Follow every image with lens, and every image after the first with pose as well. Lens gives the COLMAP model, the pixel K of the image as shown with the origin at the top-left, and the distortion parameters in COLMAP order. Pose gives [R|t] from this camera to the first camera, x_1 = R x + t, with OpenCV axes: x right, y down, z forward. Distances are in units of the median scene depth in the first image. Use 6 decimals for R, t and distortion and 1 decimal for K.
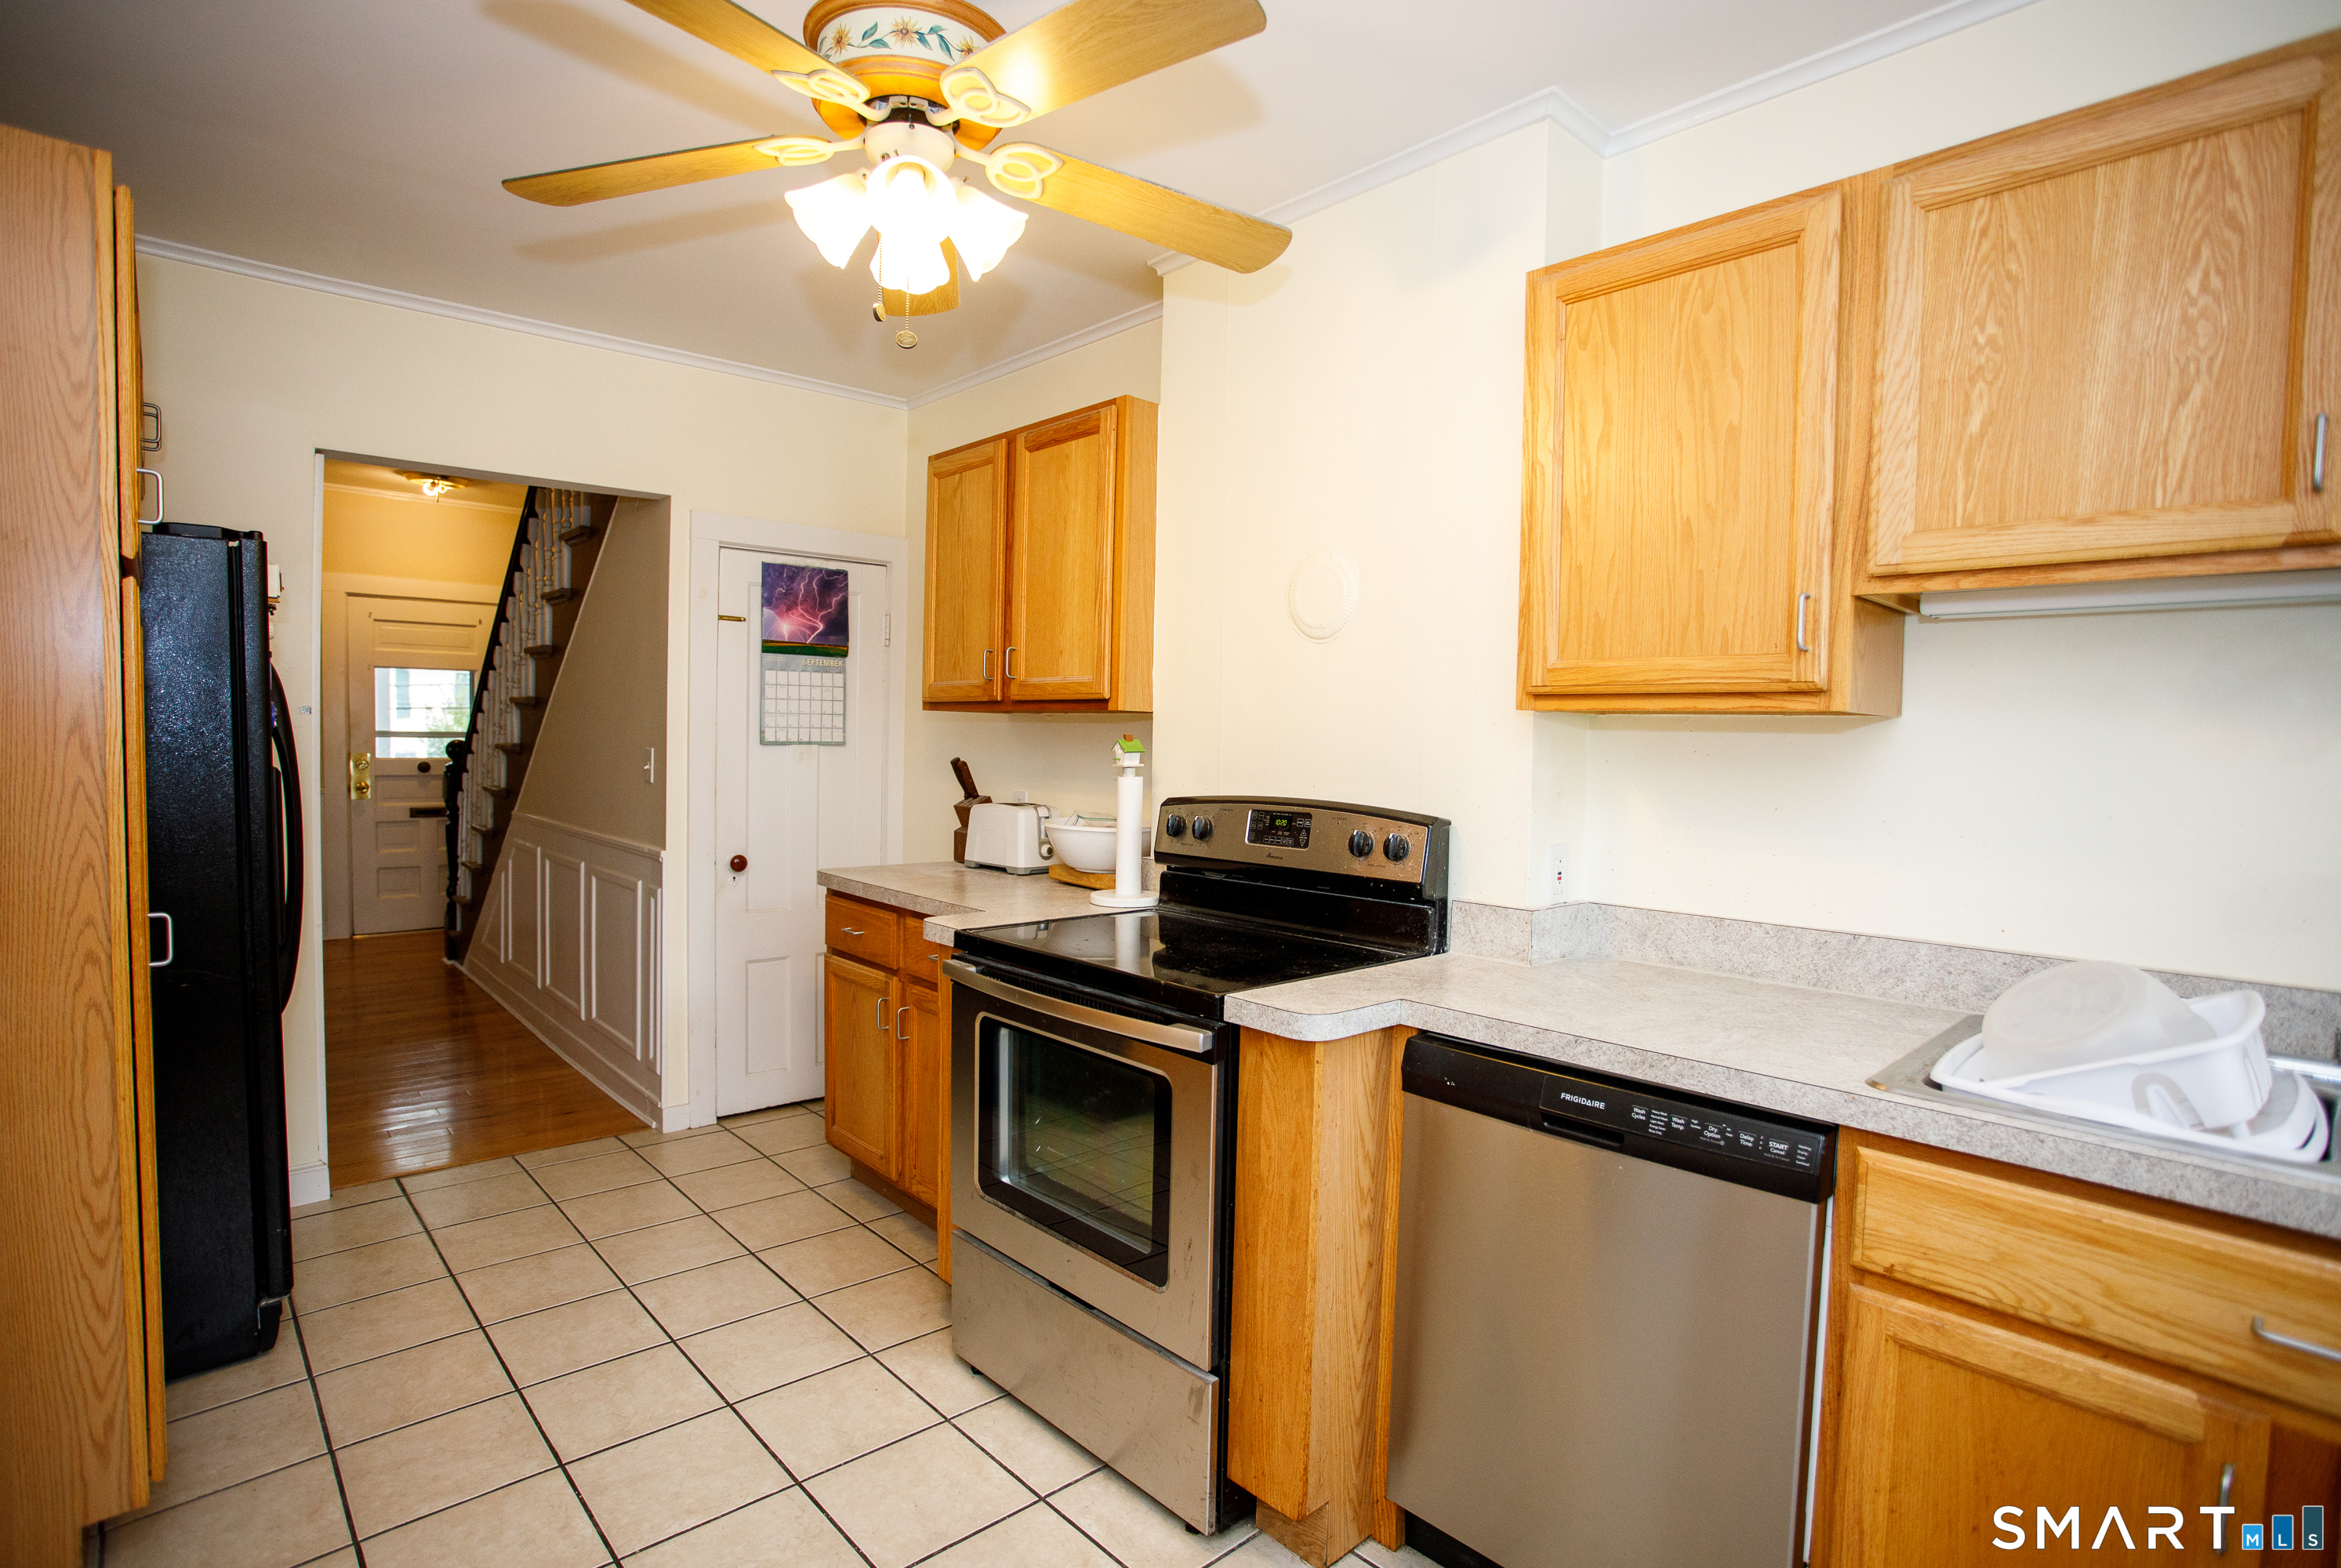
lens RADIAL K [[1153.7, 0, 1170.5], [0, 1153.7, 784.0], [0, 0, 1]] dist [-0.083518, 0.036501]
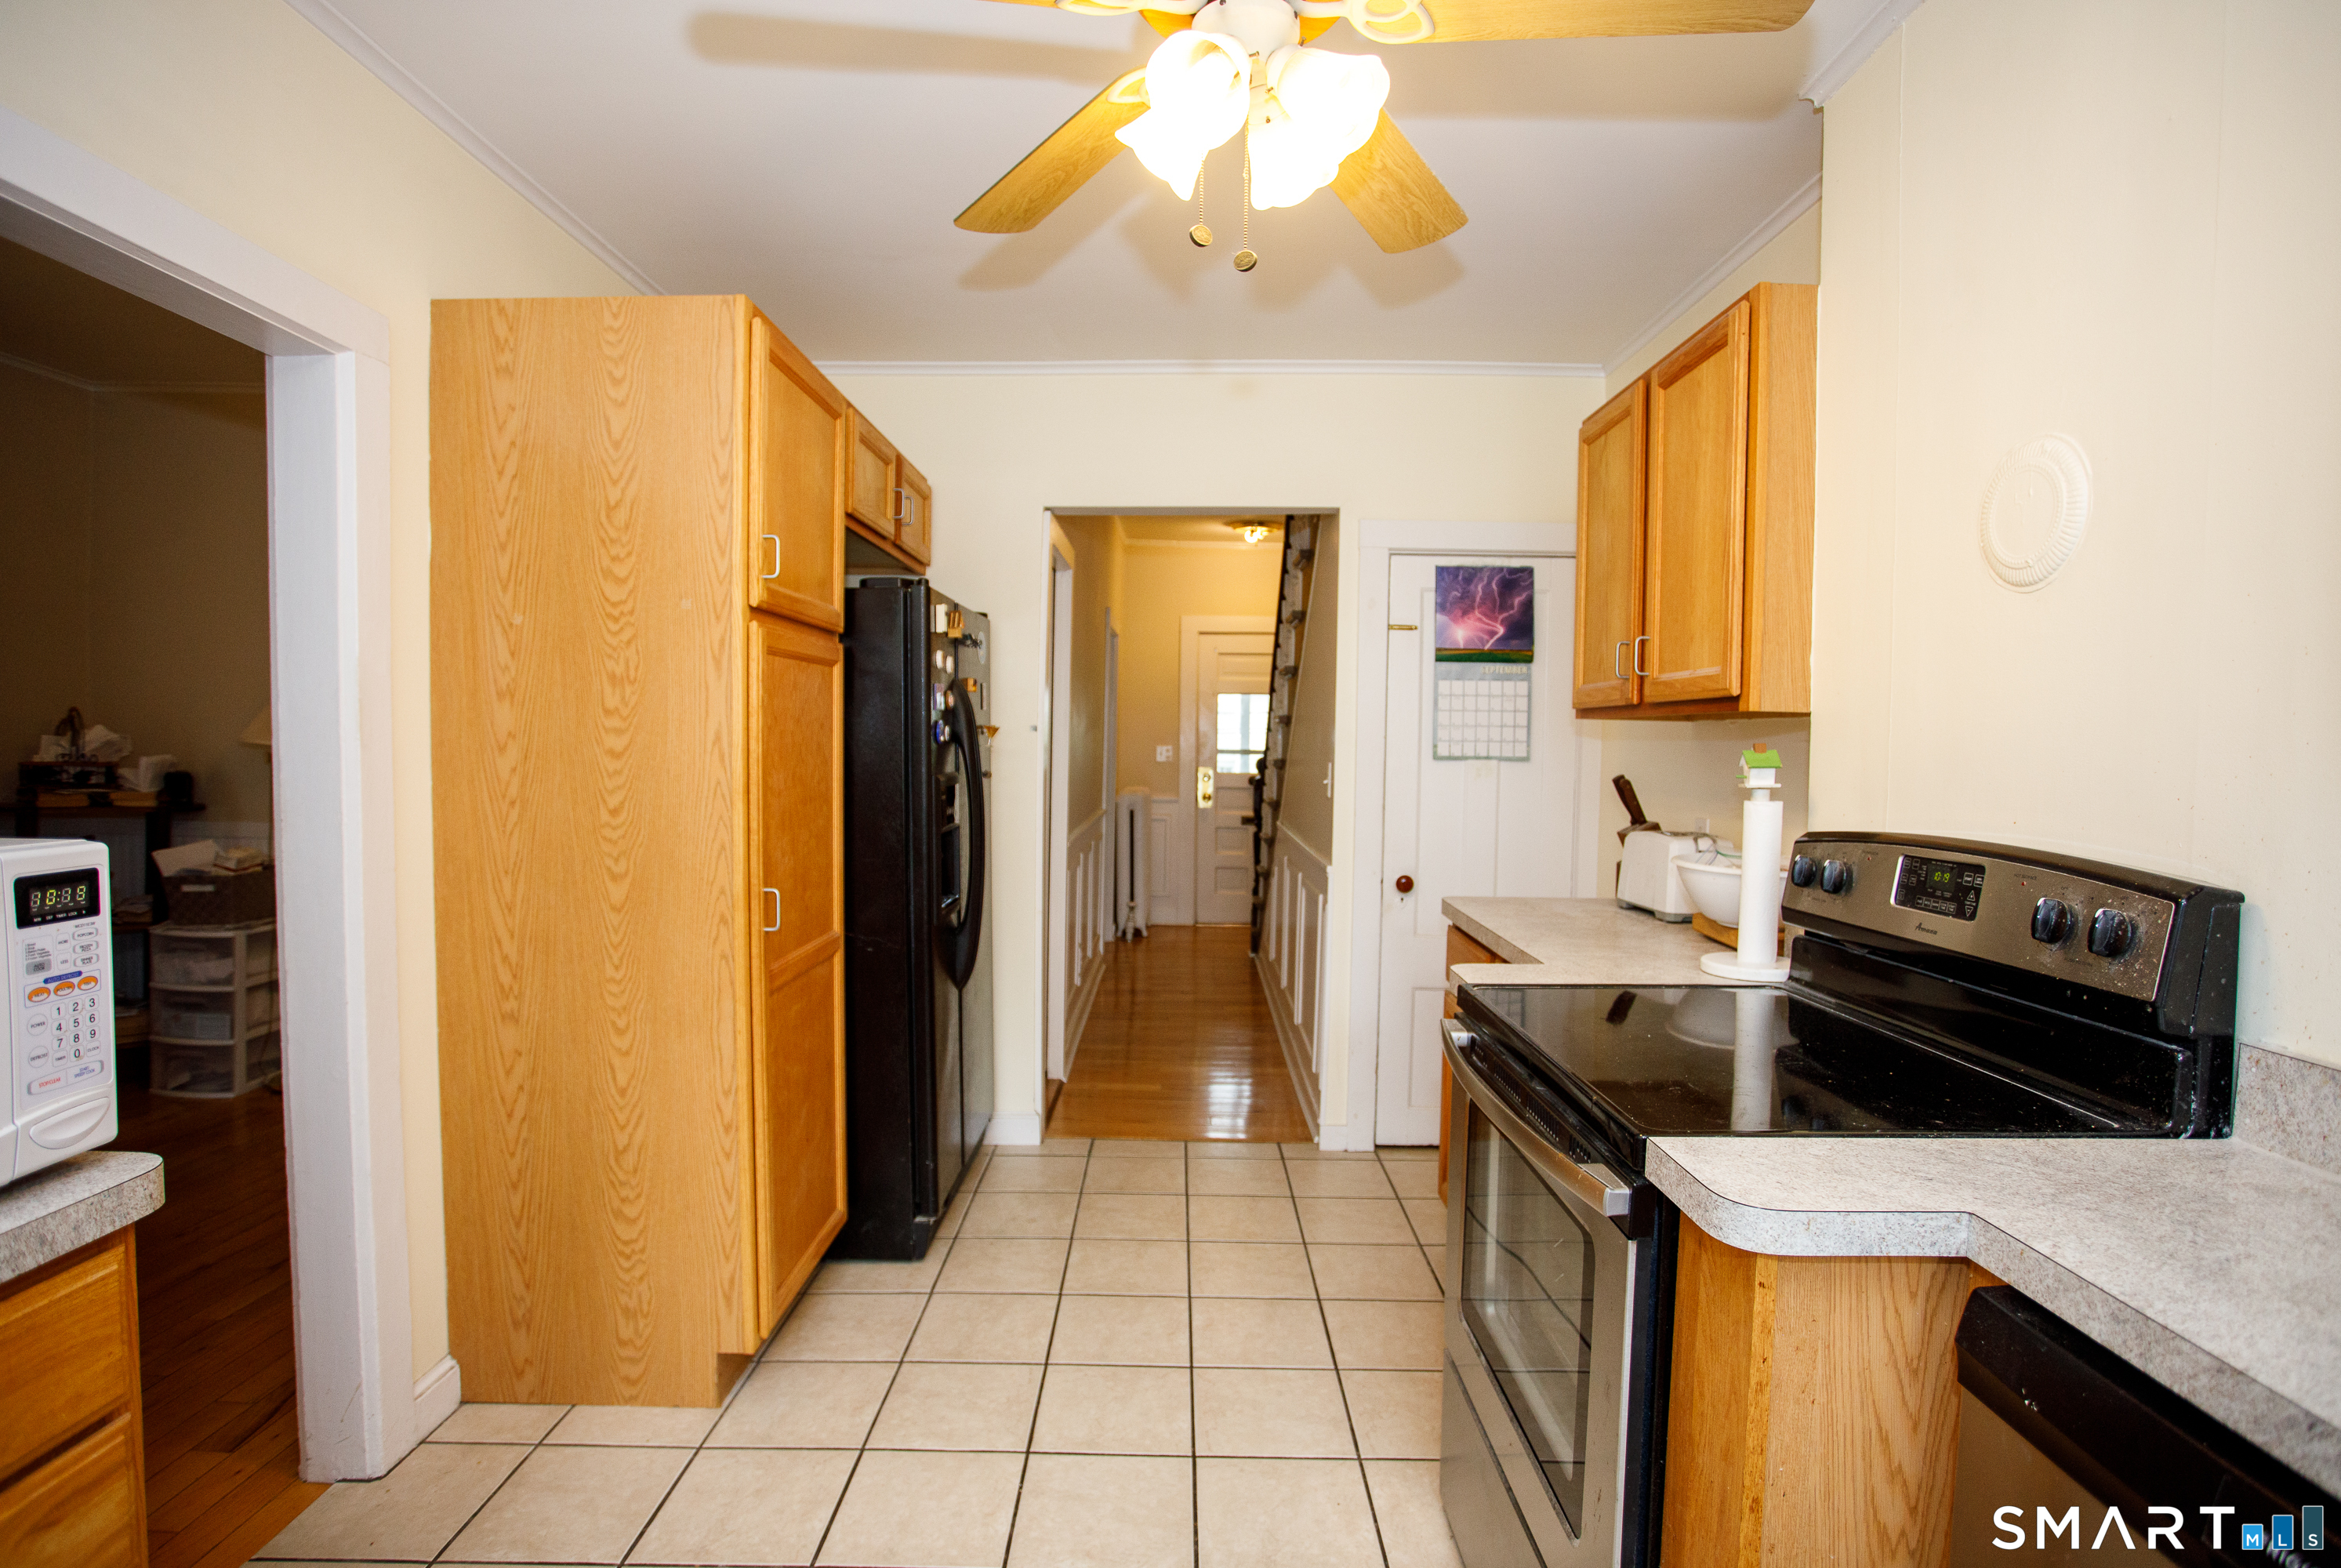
lens RADIAL K [[1153.7, 0, 1170.5], [0, 1153.7, 784.0], [0, 0, 1]] dist [-0.083518, 0.036501]
pose [[0.734240, 0.014536, -0.678734, 0.165672], [-0.026513, 0.999622, -0.007274, -0.002037], [0.678372, 0.023336, 0.734348, 0.206887]]
